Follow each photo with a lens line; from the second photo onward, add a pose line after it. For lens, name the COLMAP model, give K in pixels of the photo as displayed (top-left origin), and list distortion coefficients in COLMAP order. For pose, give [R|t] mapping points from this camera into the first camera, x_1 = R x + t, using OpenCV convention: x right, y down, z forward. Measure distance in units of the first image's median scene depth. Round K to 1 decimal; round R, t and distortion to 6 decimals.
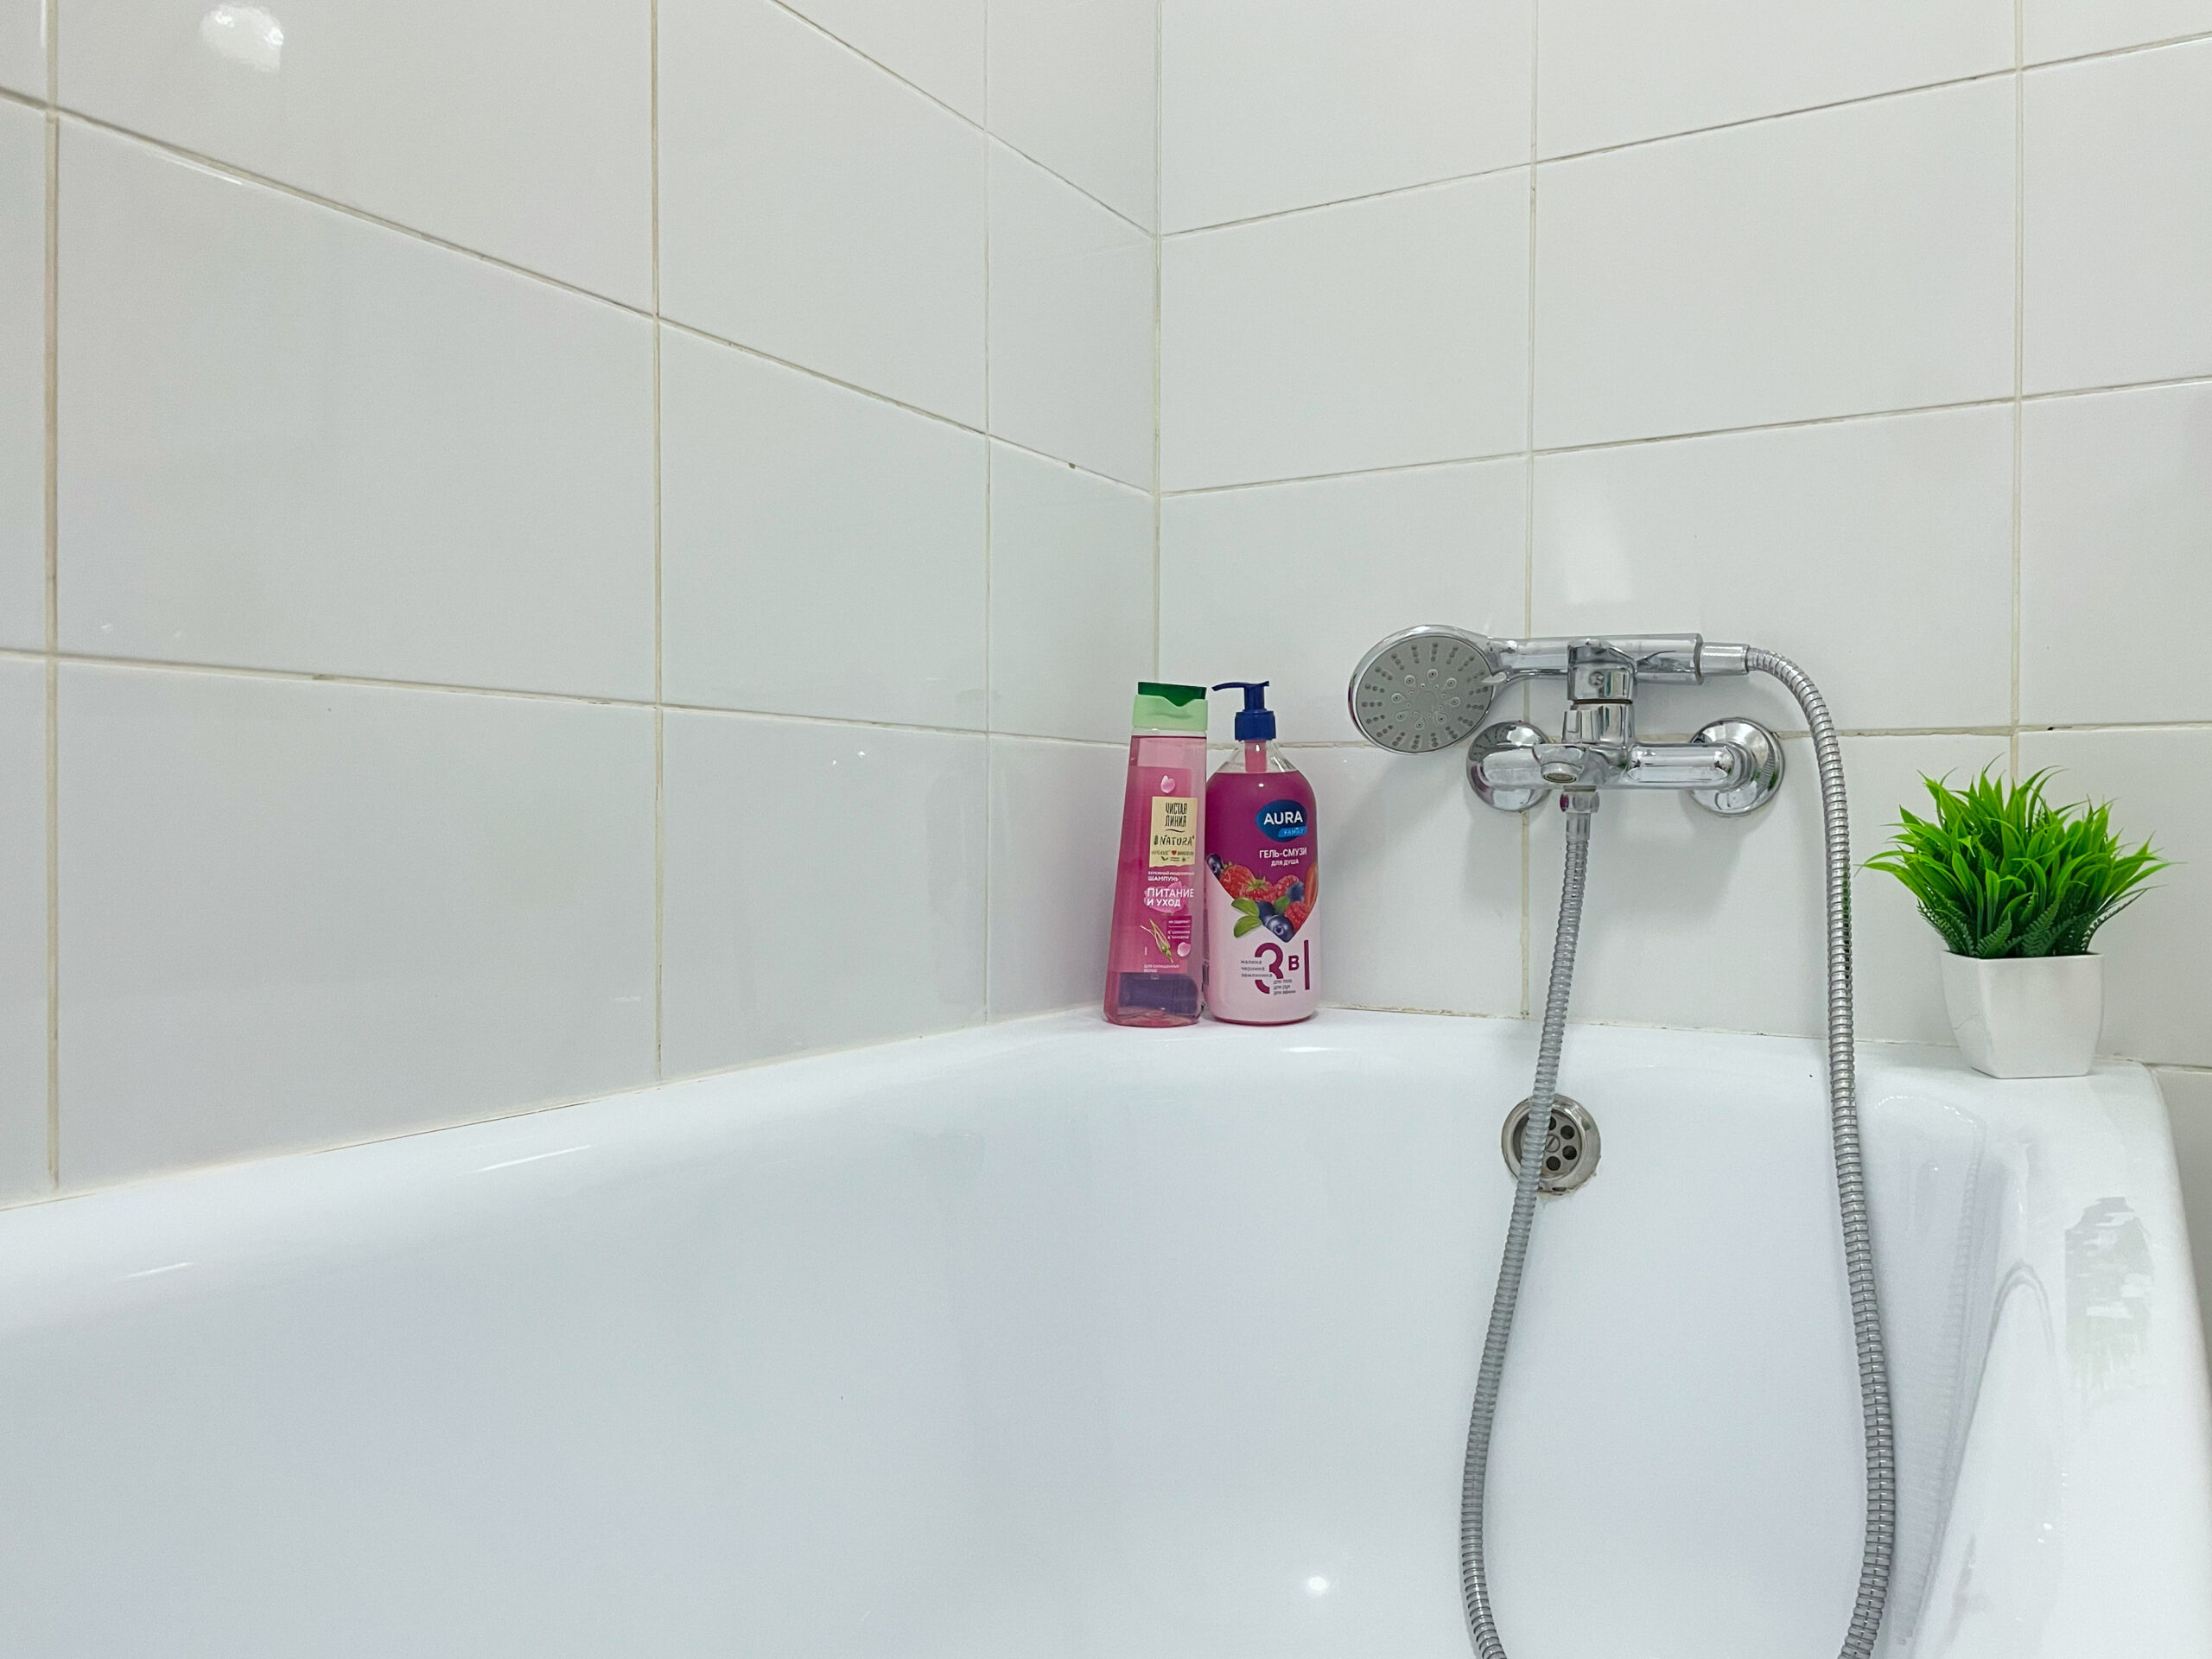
lens RADIAL K [[1689.0, 0, 1116.1], [0, 1689.0, 828.0], [0, 0, 1]] dist [0.084885, -0.089671]
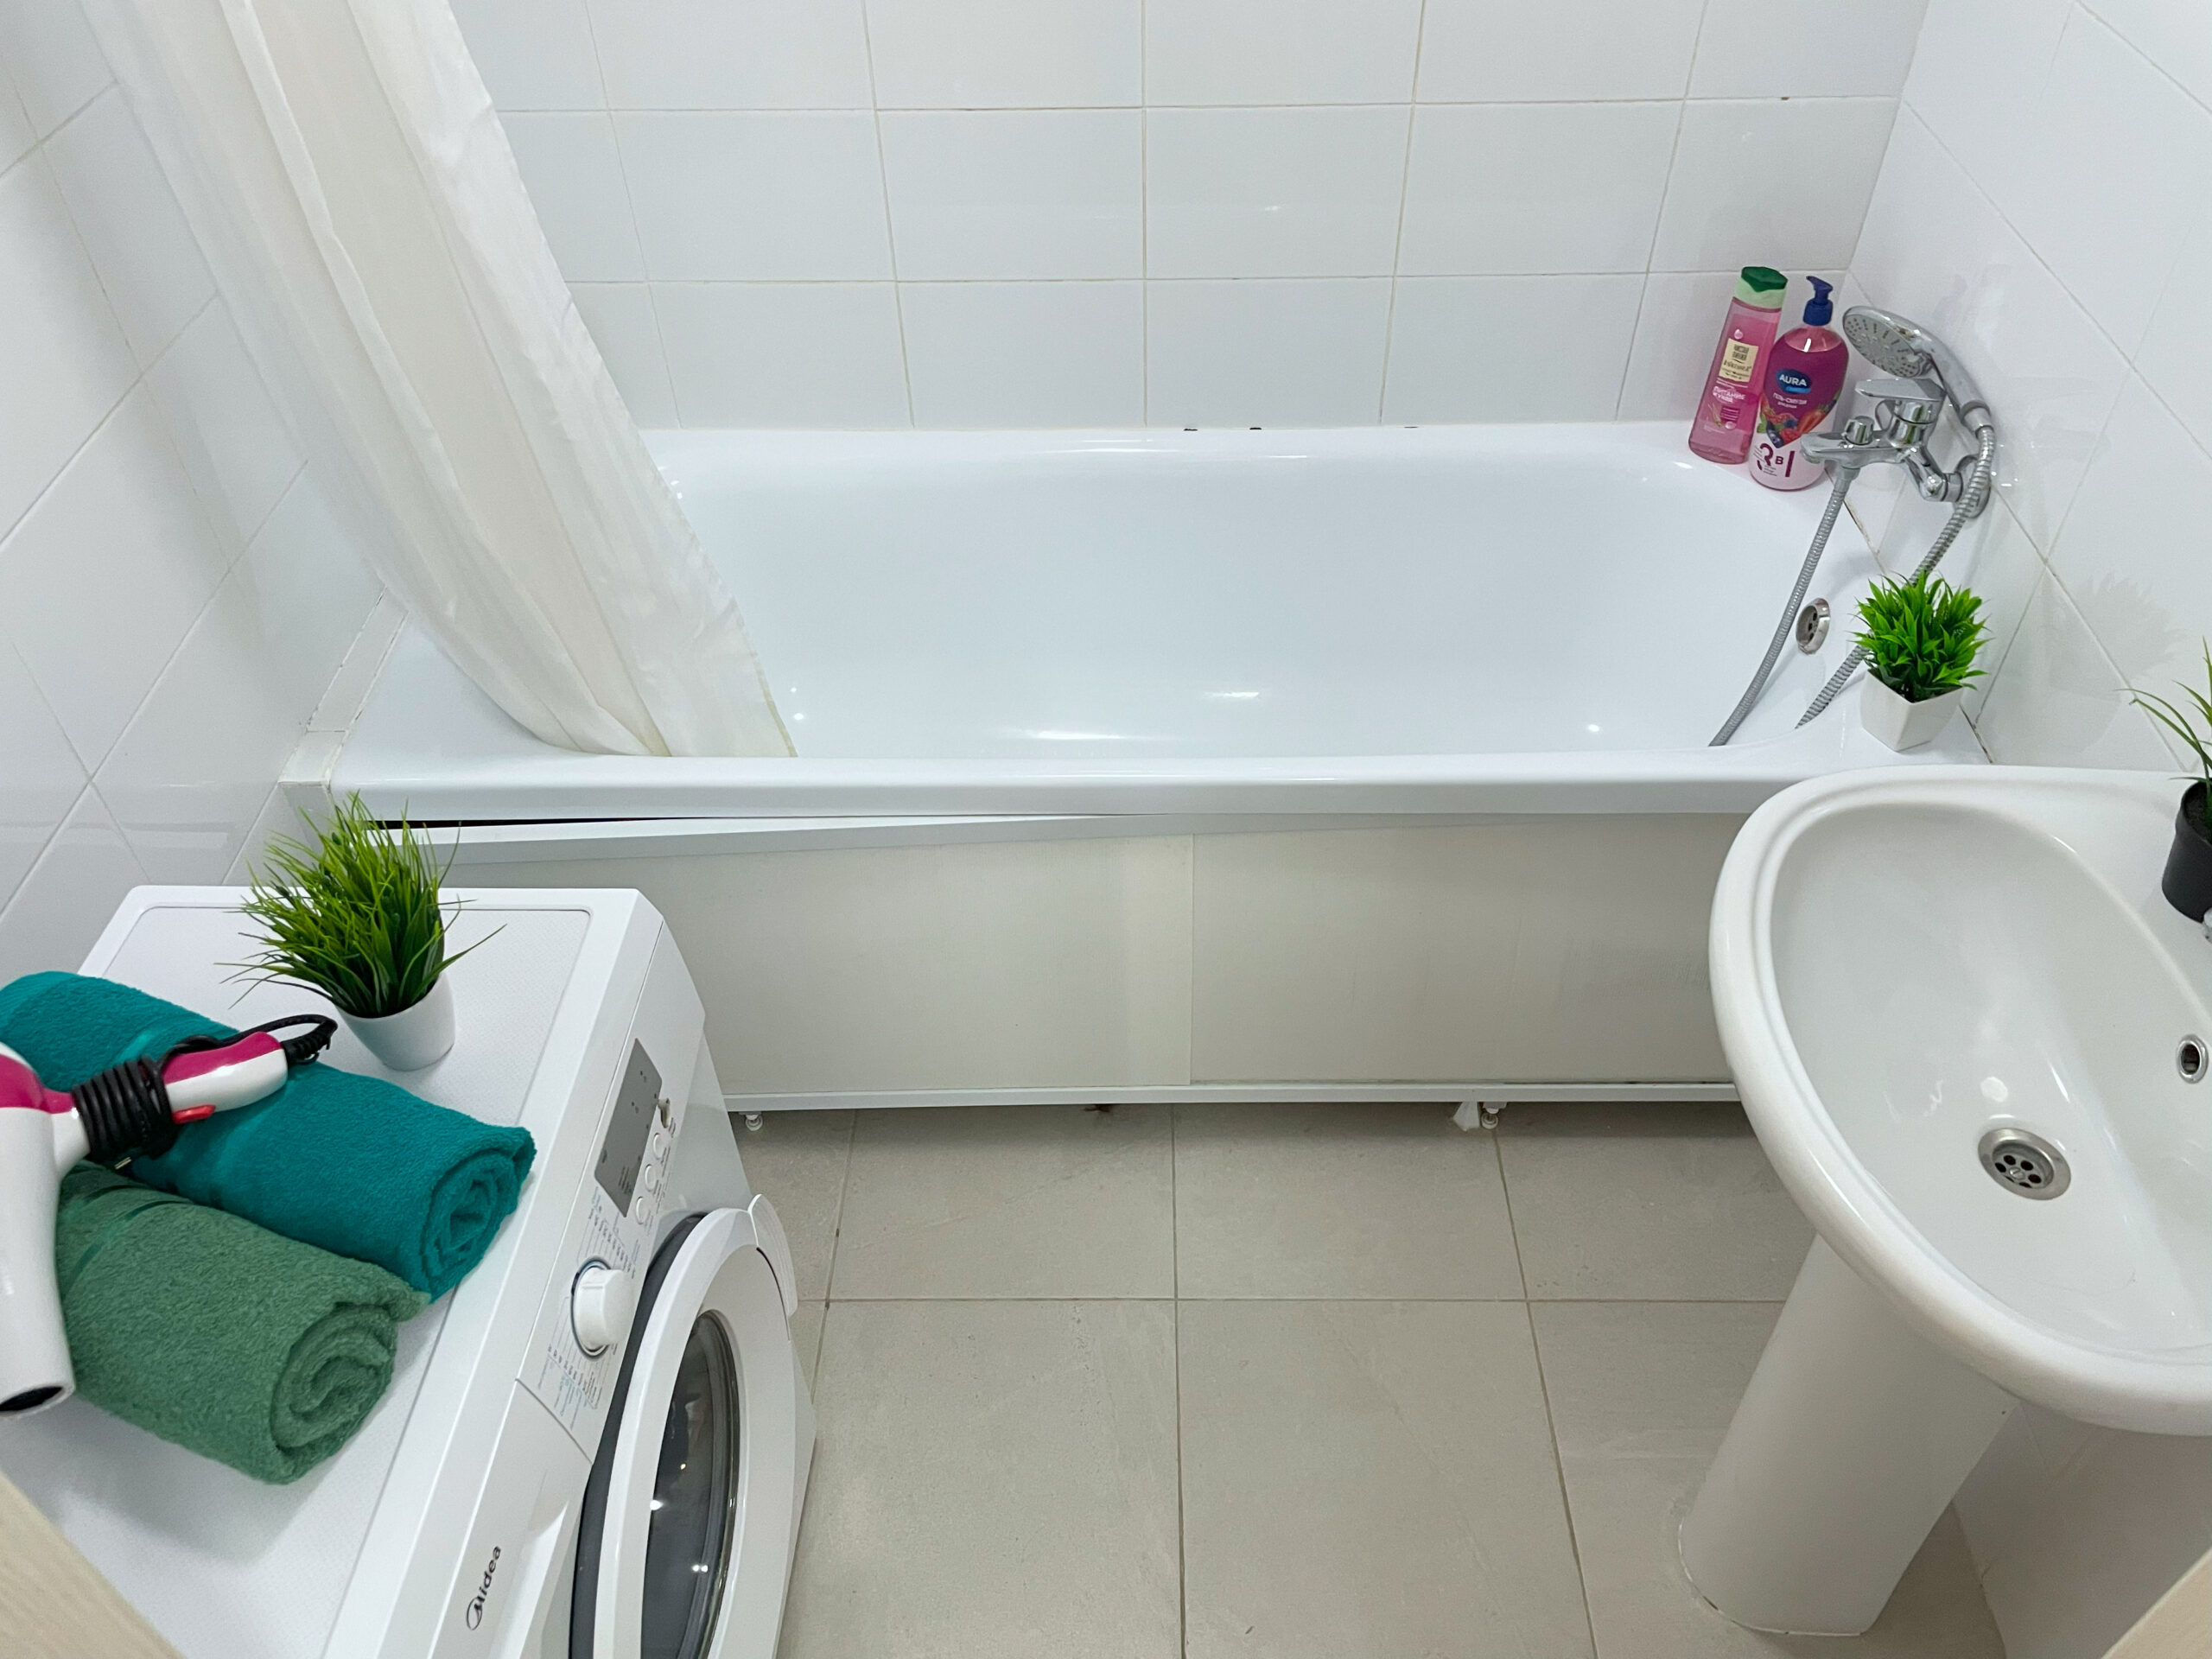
lens RADIAL K [[1689.0, 0, 1116.1], [0, 1689.0, 828.0], [0, 0, 1]] dist [0.084885, -0.089671]
pose [[0.490486, 0.591864, -0.639626, 1.089996], [0.016341, 0.727604, 0.685803, -0.834022], [0.871296, -0.346829, 0.347207, -0.286357]]
